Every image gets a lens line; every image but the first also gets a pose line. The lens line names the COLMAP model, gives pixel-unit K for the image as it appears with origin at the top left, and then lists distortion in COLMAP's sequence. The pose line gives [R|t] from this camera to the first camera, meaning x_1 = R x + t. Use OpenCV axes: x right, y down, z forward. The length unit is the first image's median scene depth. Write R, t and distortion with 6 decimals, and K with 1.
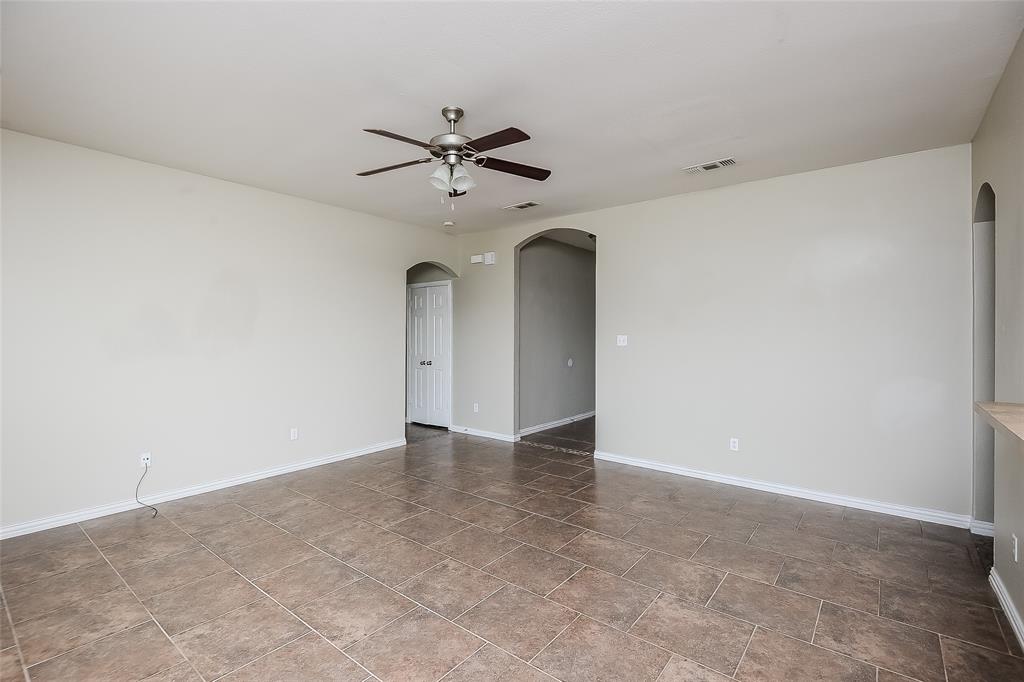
lens RADIAL K [[475.1, 0, 498.3], [0, 475.1, 333.5], [0, 0, 1]] dist [0.018286, -0.006781]
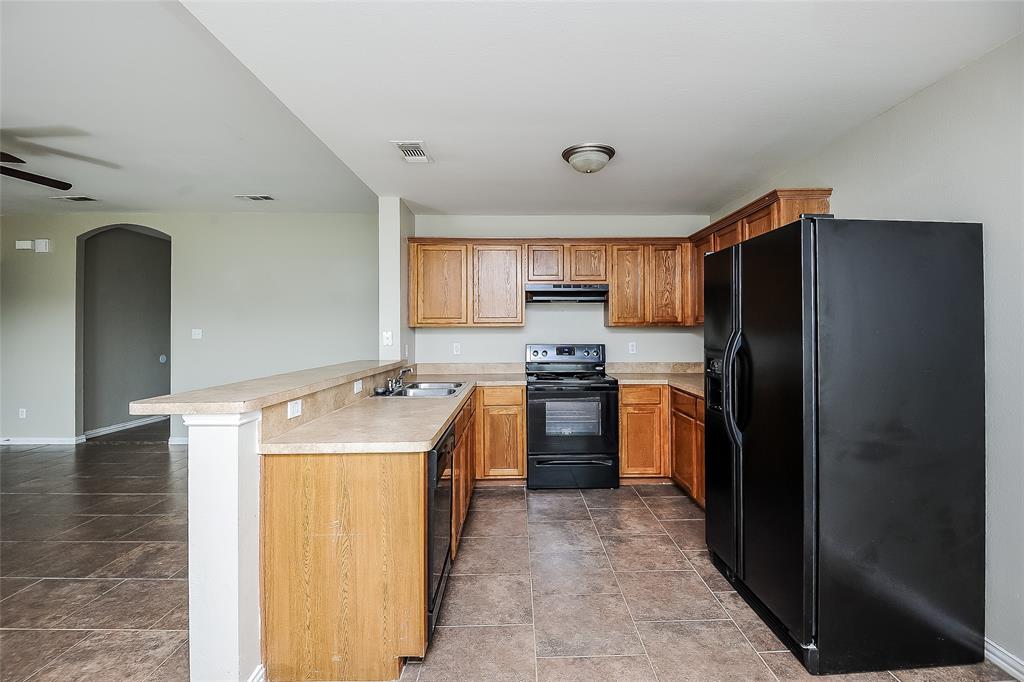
lens RADIAL K [[475.1, 0, 506.6], [0, 475.1, 331.0], [0, 0, 1]] dist [0.018286, -0.006781]
pose [[0.780800, 0.001338, 0.624780, 0.113133], [0.004991, 0.999952, -0.008380, 0.018425], [-0.624762, 0.009662, 0.780756, -0.298352]]
